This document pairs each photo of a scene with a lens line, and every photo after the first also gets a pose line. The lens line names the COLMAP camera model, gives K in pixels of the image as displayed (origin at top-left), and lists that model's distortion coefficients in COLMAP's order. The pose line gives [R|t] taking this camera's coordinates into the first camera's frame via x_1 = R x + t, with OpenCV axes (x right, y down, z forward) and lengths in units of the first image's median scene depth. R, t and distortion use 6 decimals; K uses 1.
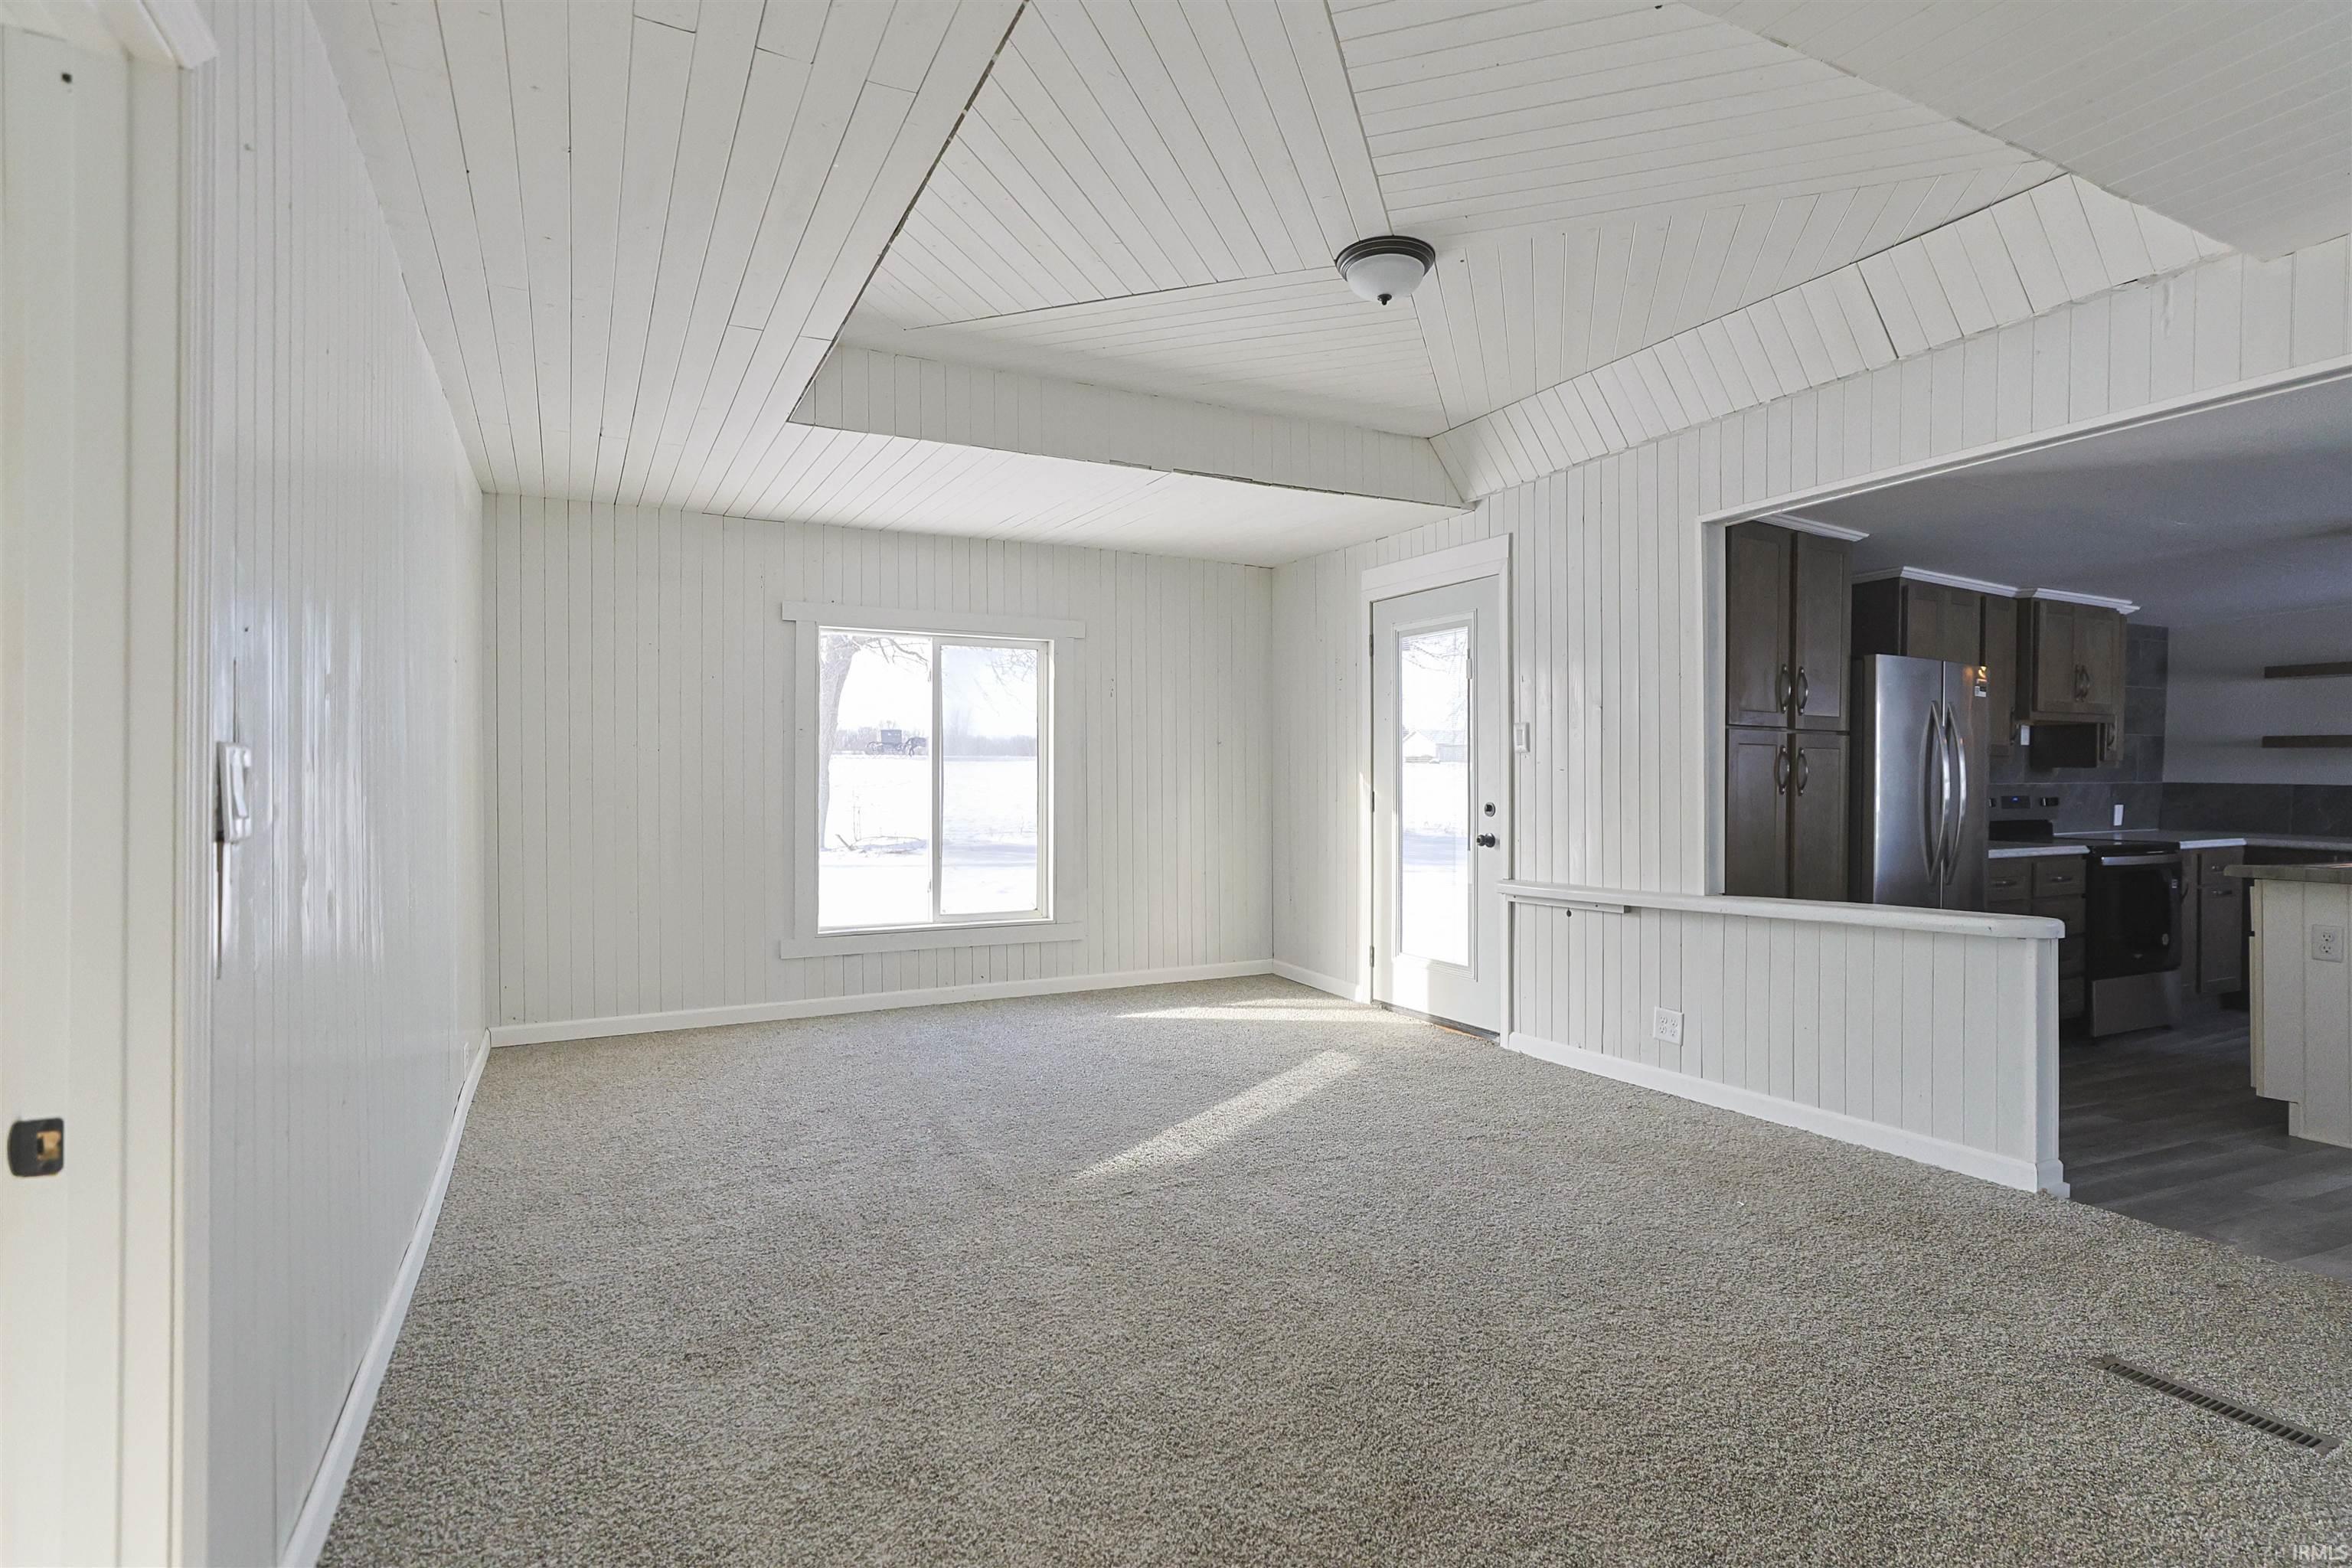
lens RADIAL K [[1135.5, 0, 1194.6], [0, 1135.5, 778.5], [0, 0, 1]] dist [-0.019393, 0.012057]
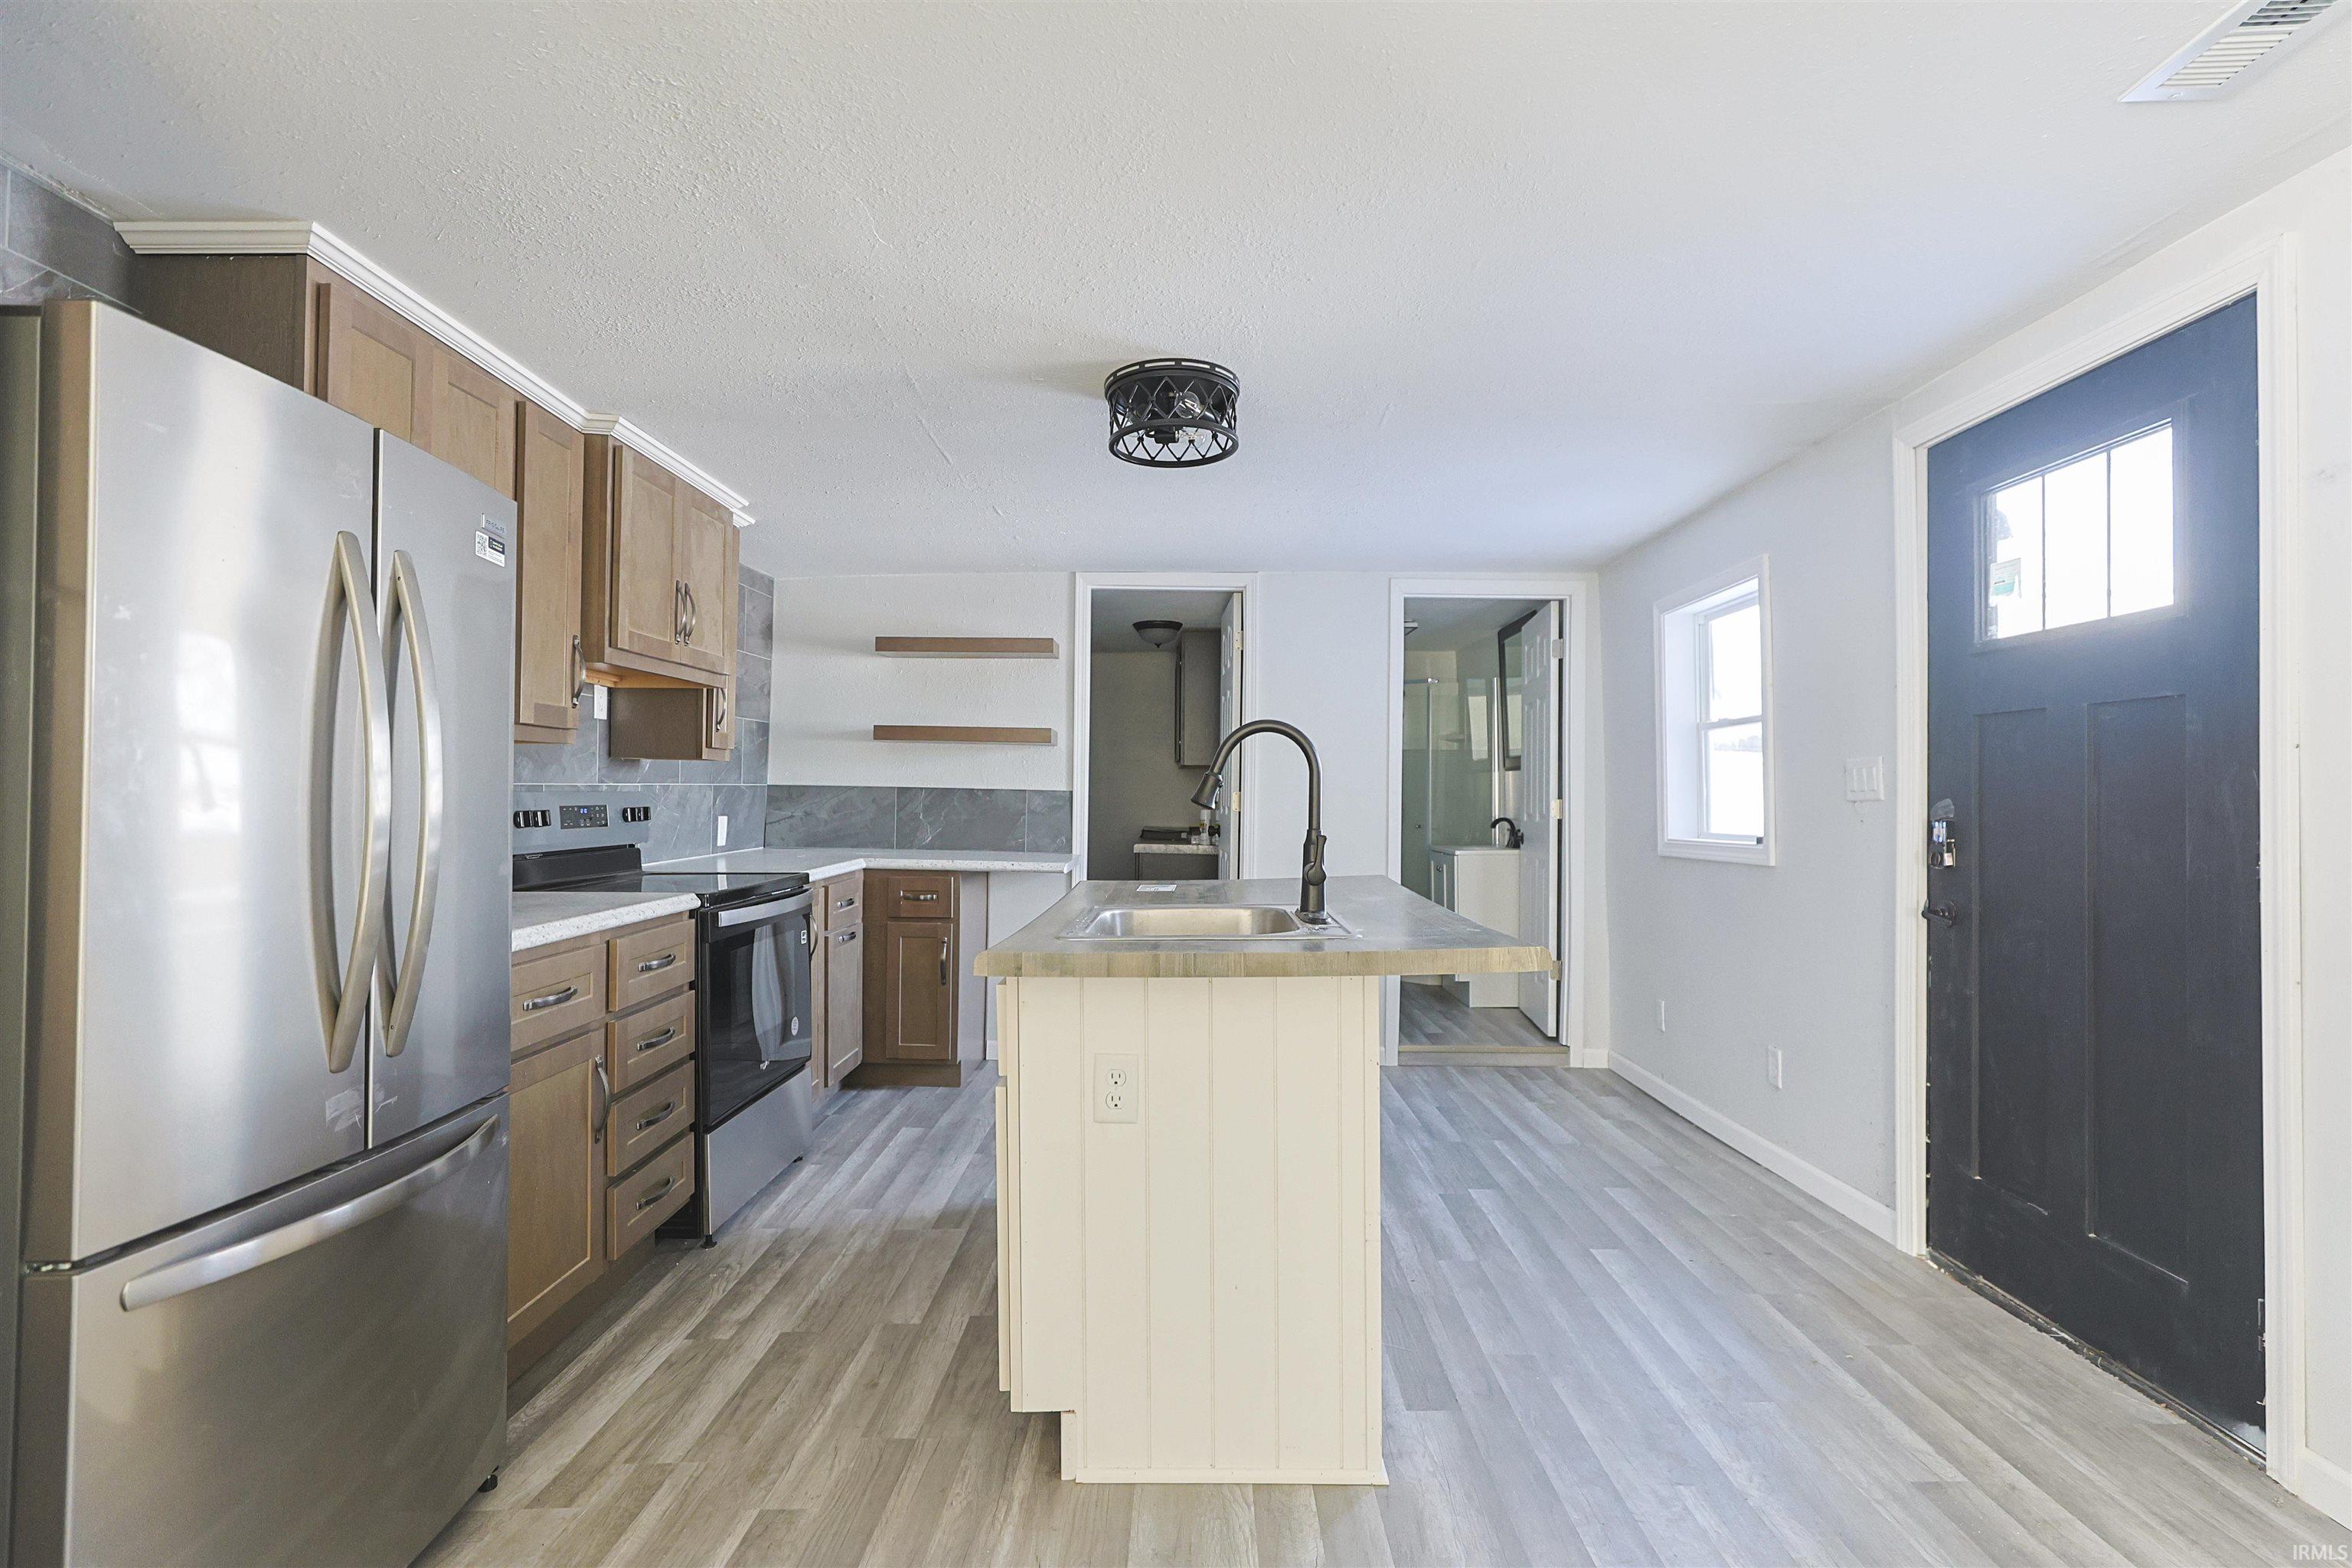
lens RADIAL K [[1120.2, 0, 1179.6], [0, 1120.2, 776.8], [0, 0, 1]] dist [-0.019248, 0.012435]
pose [[0.449154, 0.010081, 0.893398, 0.386423], [-0.001105, 0.999942, -0.010728, 0.007302], [-0.893454, 0.003831, 0.449139, 0.513109]]
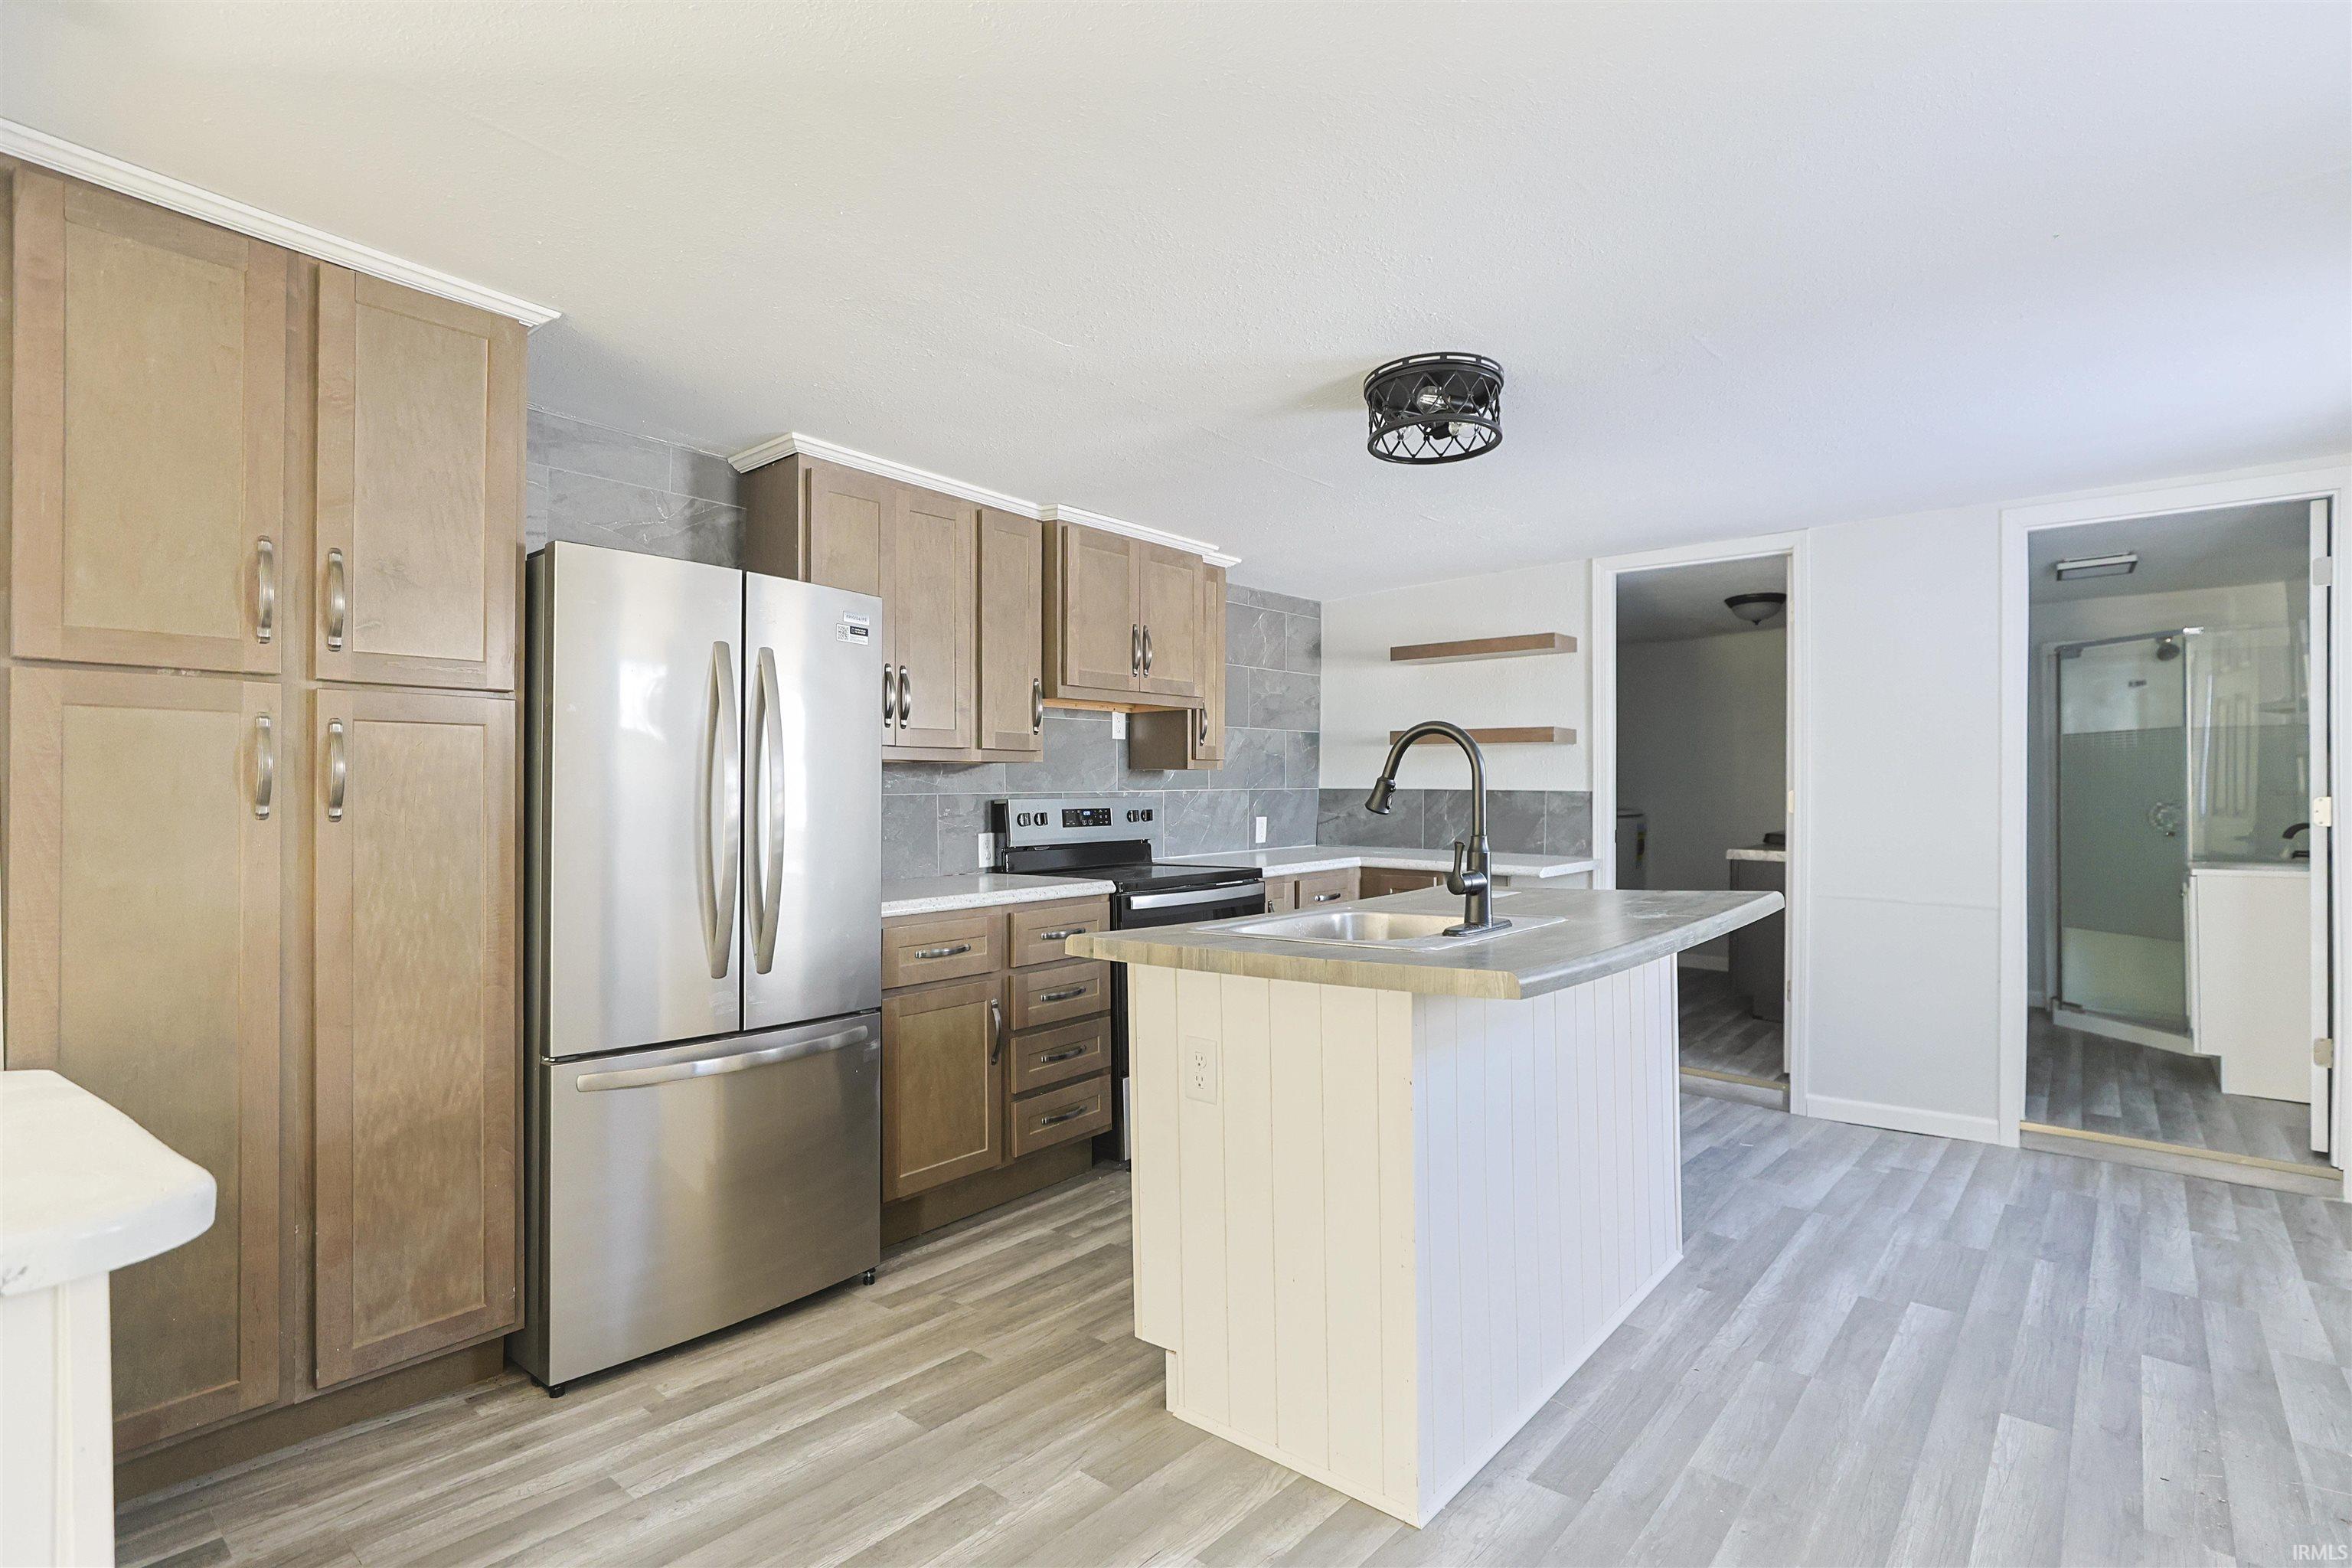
lens RADIAL K [[1135.5, 0, 1194.6], [0, 1135.5, 778.5], [0, 0, 1]] dist [-0.019393, 0.012057]
pose [[0.913998, -0.005957, 0.405675, 0.531380], [0.011280, 0.999879, -0.010731, 0.005164], [-0.405562, 0.014384, 0.913954, 0.332471]]
